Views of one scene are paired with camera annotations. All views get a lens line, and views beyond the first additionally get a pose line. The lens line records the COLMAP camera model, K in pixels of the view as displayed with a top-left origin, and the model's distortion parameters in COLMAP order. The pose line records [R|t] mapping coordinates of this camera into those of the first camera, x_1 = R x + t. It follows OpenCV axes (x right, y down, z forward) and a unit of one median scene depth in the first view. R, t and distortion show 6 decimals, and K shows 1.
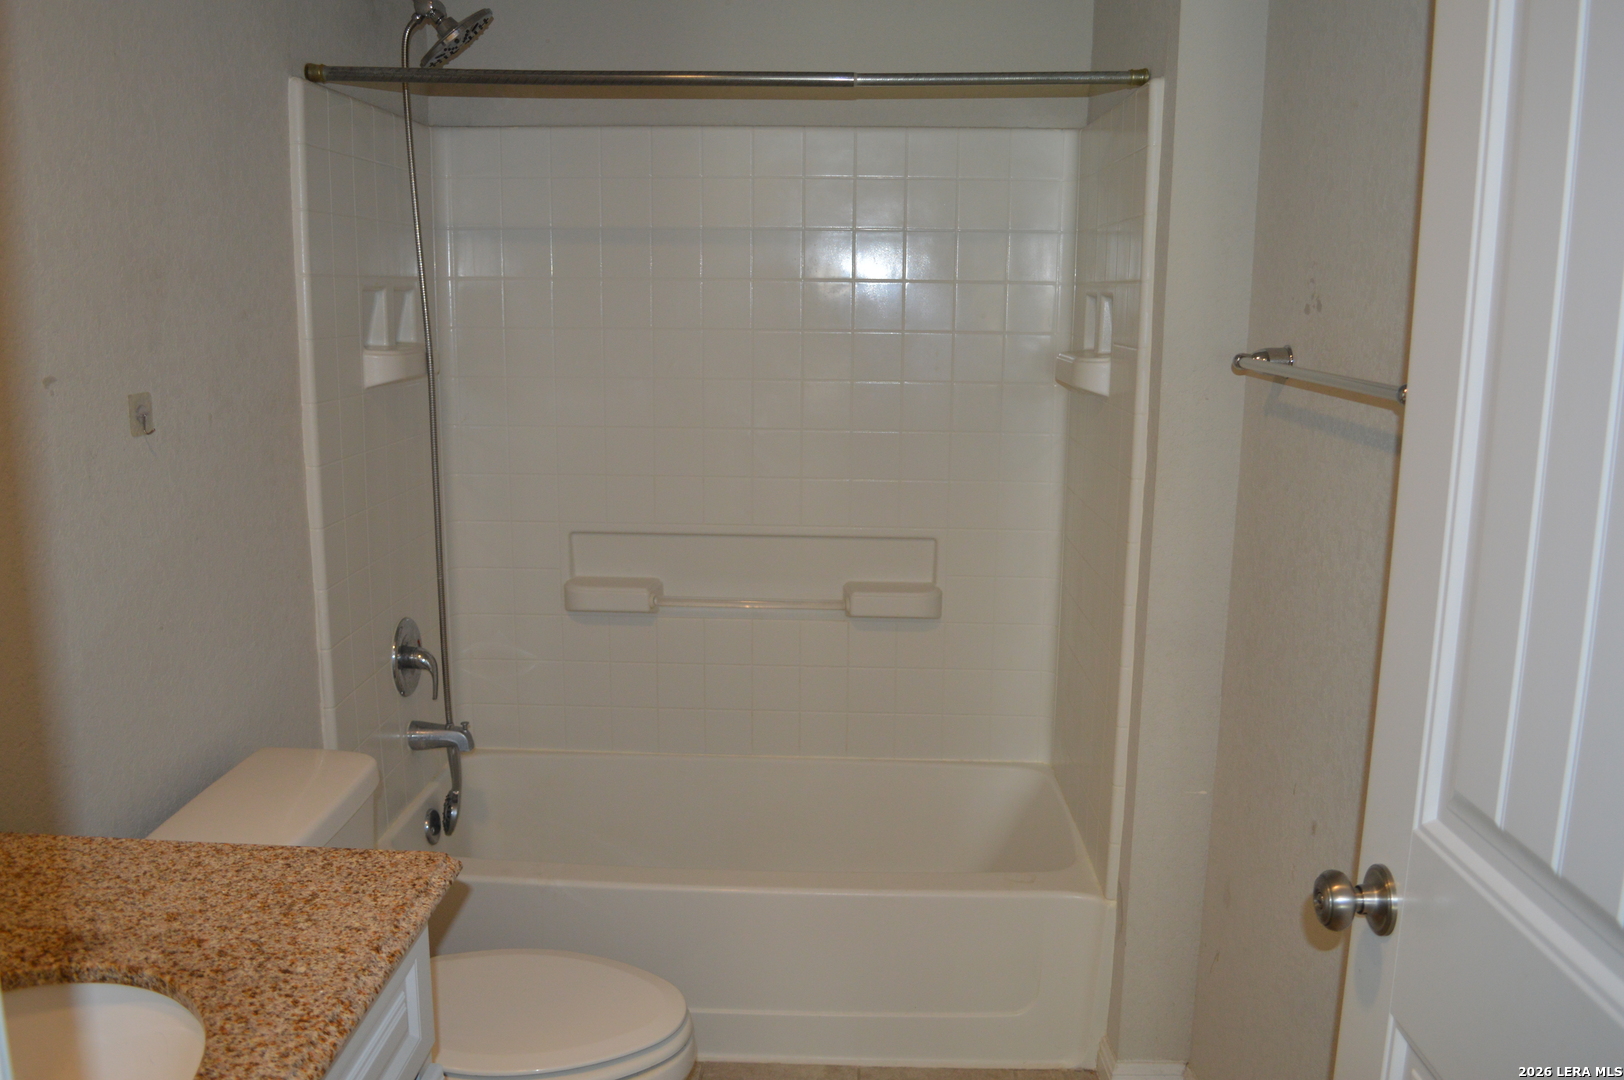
lens RADIAL K [[1296.3, 0, 812.2], [0, 1296.3, 537.8], [0, 0, 1]] dist [-0.083039, 0.012788]
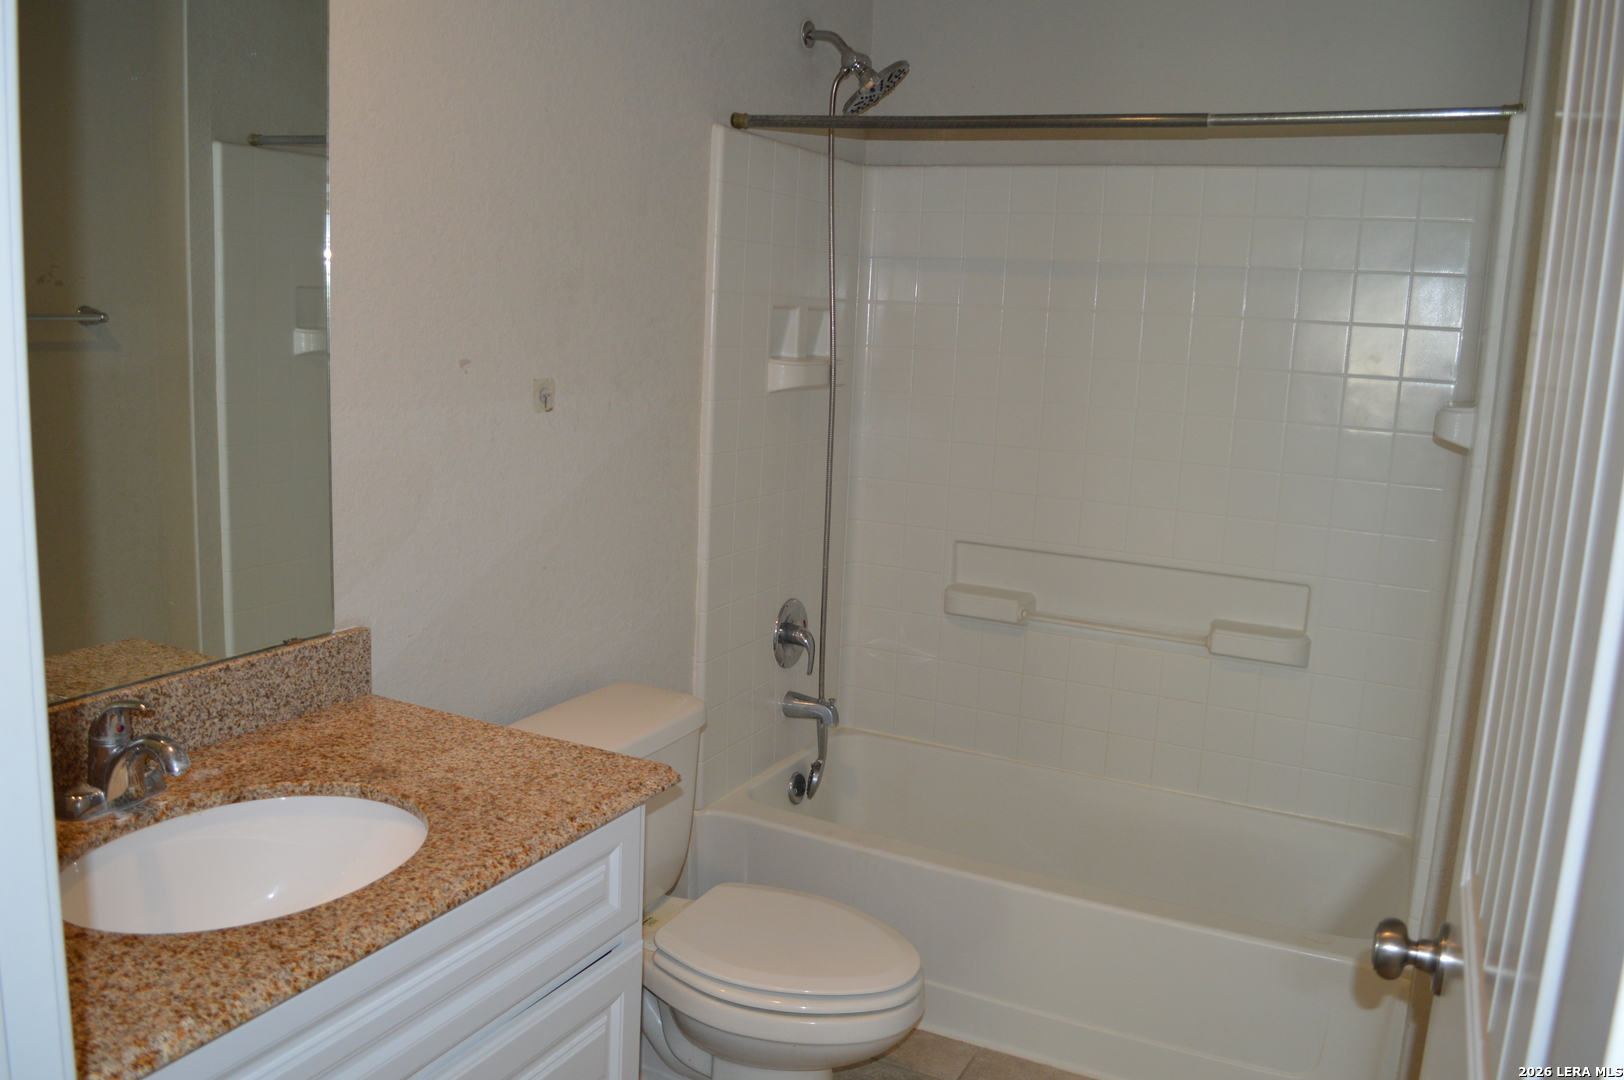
lens RADIAL K [[1296.3, 0, 812.6], [0, 1296.3, 536.3], [0, 0, 1]] dist [-0.083039, 0.012788]
pose [[0.907588, 0.101521, -0.407403, 0.157560], [-0.112908, 0.993598, -0.003934, 0.010536], [0.404396, 0.049570, 0.913240, -0.034089]]
